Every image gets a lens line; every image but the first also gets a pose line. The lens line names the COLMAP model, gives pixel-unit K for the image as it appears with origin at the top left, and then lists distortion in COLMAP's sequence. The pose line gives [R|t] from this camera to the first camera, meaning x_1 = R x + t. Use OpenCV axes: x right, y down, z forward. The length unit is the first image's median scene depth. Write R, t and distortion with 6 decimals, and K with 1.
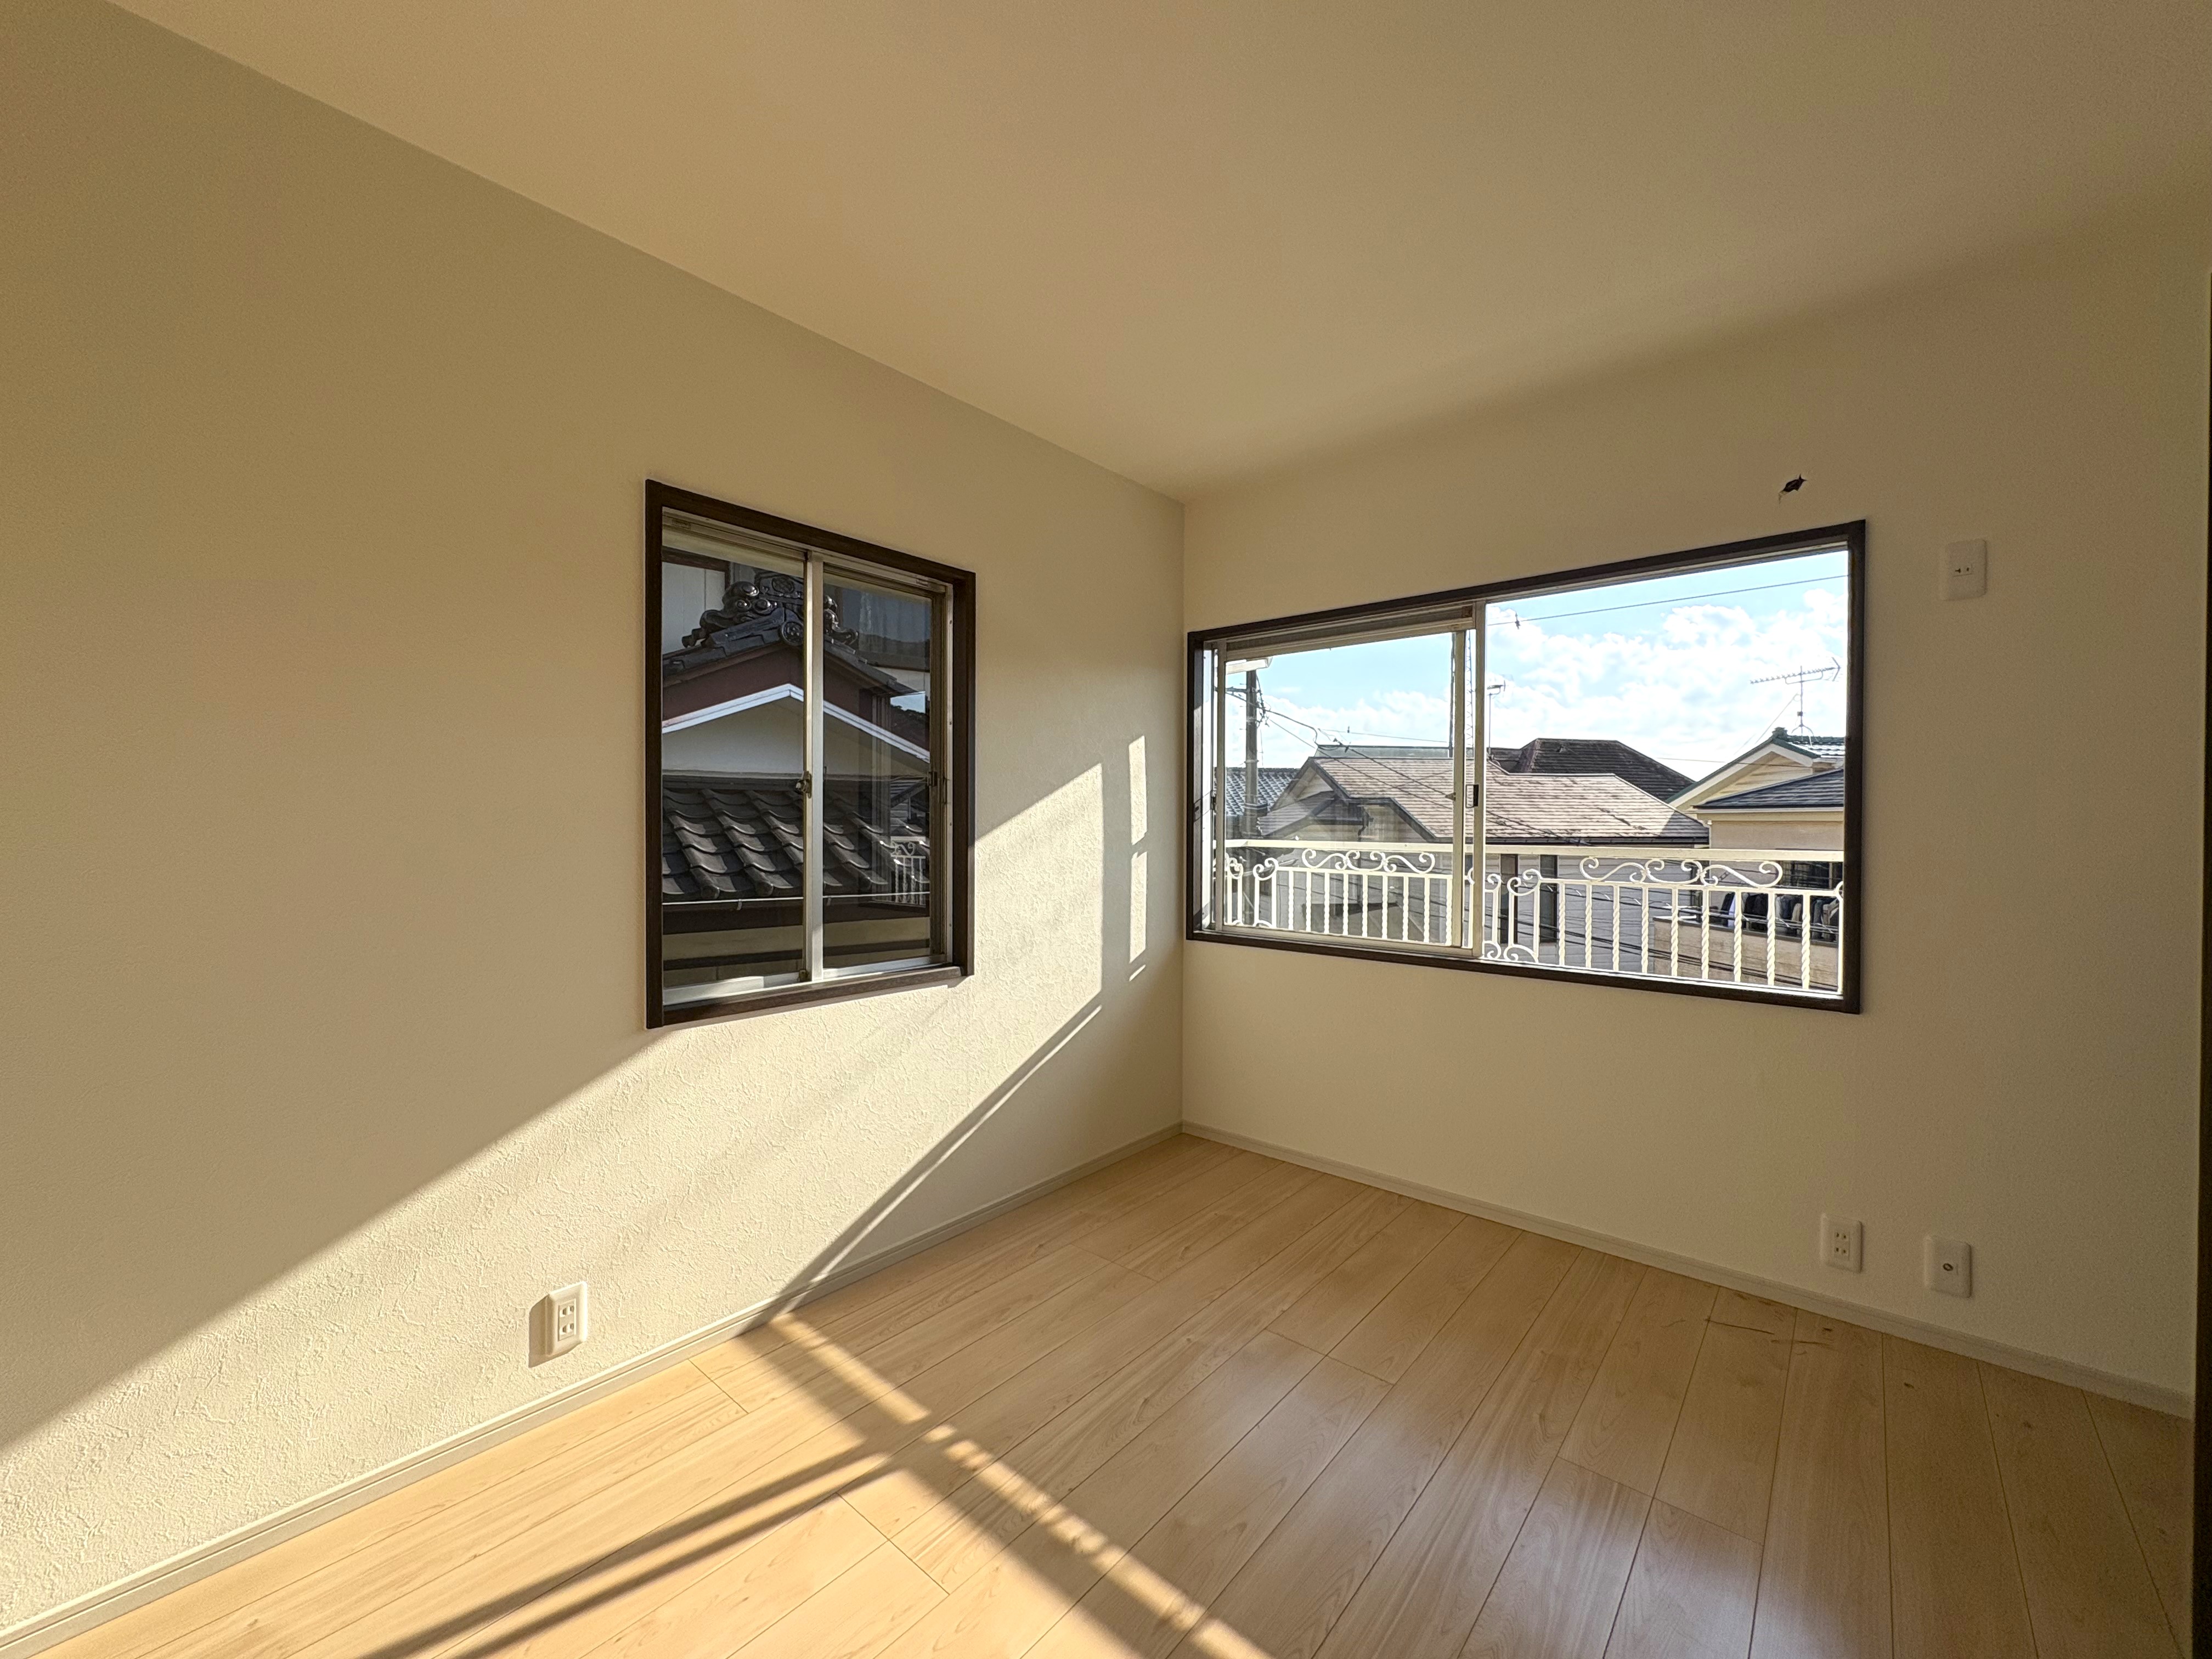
lens RADIAL K [[883.0, 0, 1095.9], [0, 883.0, 833.0], [0, 0, 1]] dist [0.000715, -0.000047]
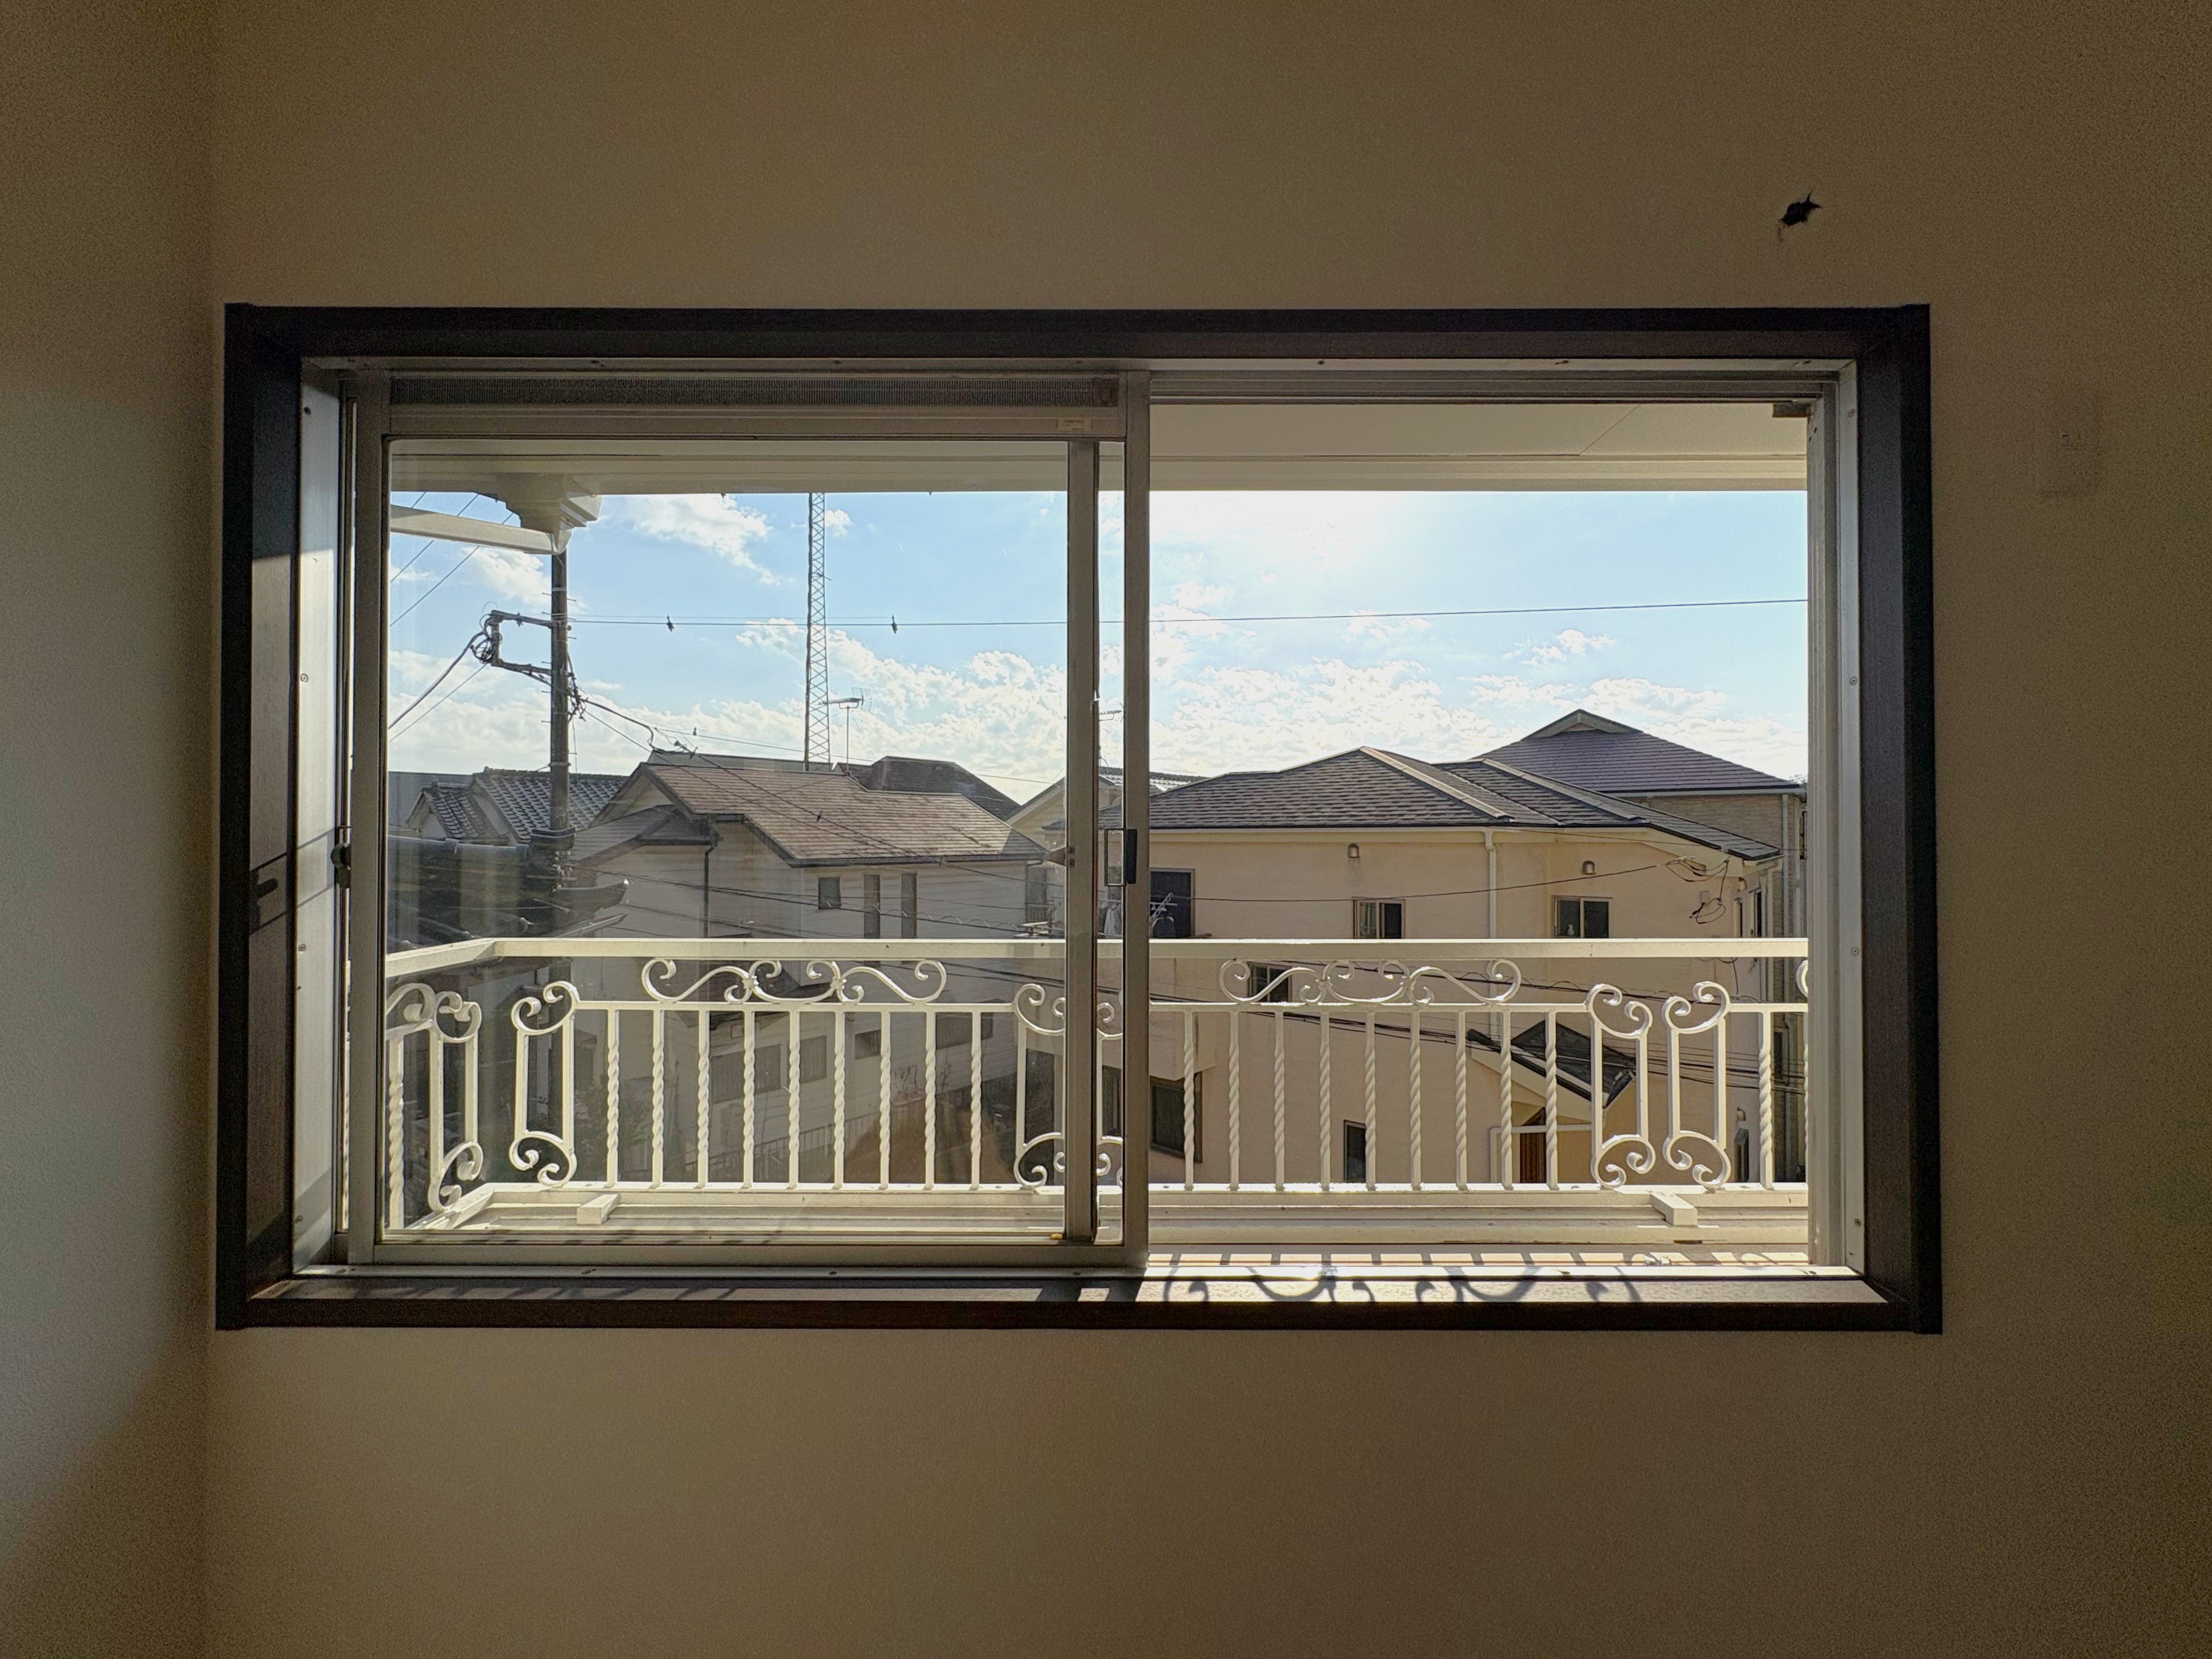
lens RADIAL K [[882.9, 0, 1088.9], [0, 882.9, 837.9], [0, 0, 1]] dist [0.000715, -0.000047]
pose [[0.759373, -0.005052, 0.650636, 0.023026], [0.010283, 0.999938, -0.004238, -0.008675], [-0.650575, 0.009909, 0.759378, 0.108434]]
